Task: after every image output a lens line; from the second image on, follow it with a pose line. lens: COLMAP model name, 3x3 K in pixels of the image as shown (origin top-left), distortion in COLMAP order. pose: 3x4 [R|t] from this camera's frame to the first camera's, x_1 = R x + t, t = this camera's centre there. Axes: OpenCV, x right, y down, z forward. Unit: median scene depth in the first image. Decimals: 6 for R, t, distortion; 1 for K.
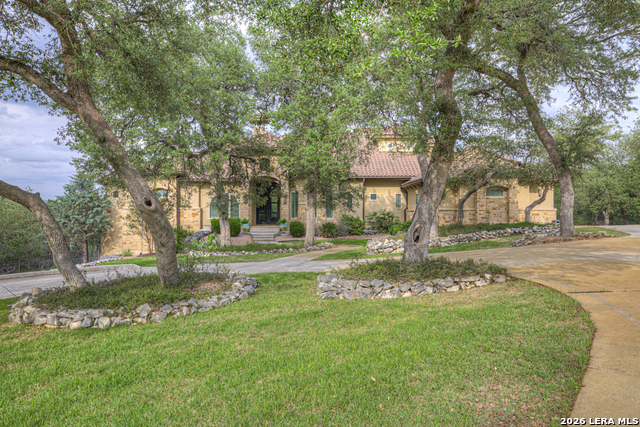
lens RADIAL K [[505.3, 0, 320.0], [0, 505.3, 213.5], [0, 0, 1]] dist [0.060049, 0.000266]
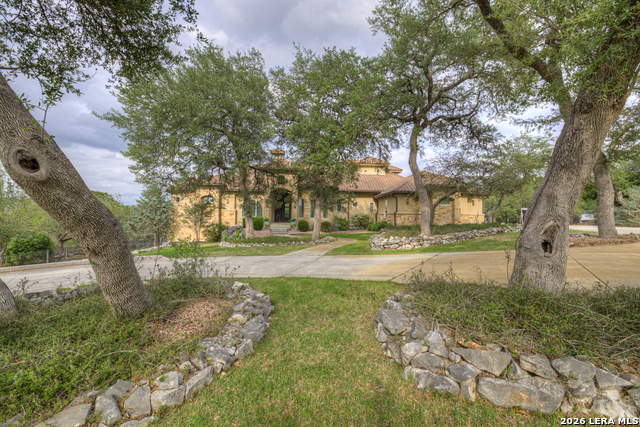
lens RADIAL K [[287.8, 0, 318.3], [0, 287.8, 214.0], [0, 0, 1]] dist [-0.021908, 0.000017]
pose [[0.999580, 0.015688, 0.024372, -0.024159], [-0.015438, 0.999827, -0.010379, 0.006142], [-0.024531, 0.009998, 0.999649, 0.204006]]
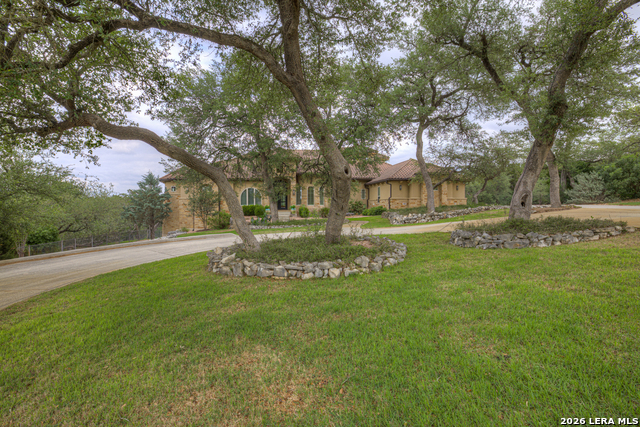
lens RADIAL K [[316.5, 0, 321.1], [0, 316.5, 214.0], [0, 0, 1]] dist [-0.016114, -0.000182]
pose [[0.989407, -0.008053, 0.144947, -0.135604], [0.004921, 0.999747, 0.021956, 0.016660], [-0.145088, -0.021010, 0.989196, 0.078309]]
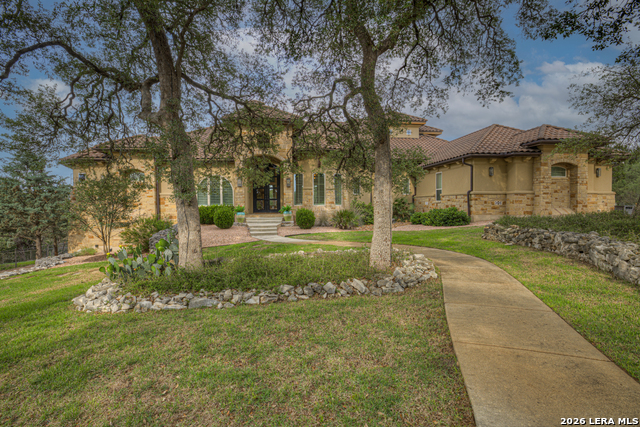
lens RADIAL K [[316.5, 0, 321.1], [0, 316.5, 214.0], [0, 0, 1]] dist [-0.016114, -0.000182]
pose [[0.995583, -0.008464, 0.093503, -0.070532], [0.005443, 0.999456, 0.032519, 0.007722], [-0.093728, -0.031867, 0.995088, 0.518681]]
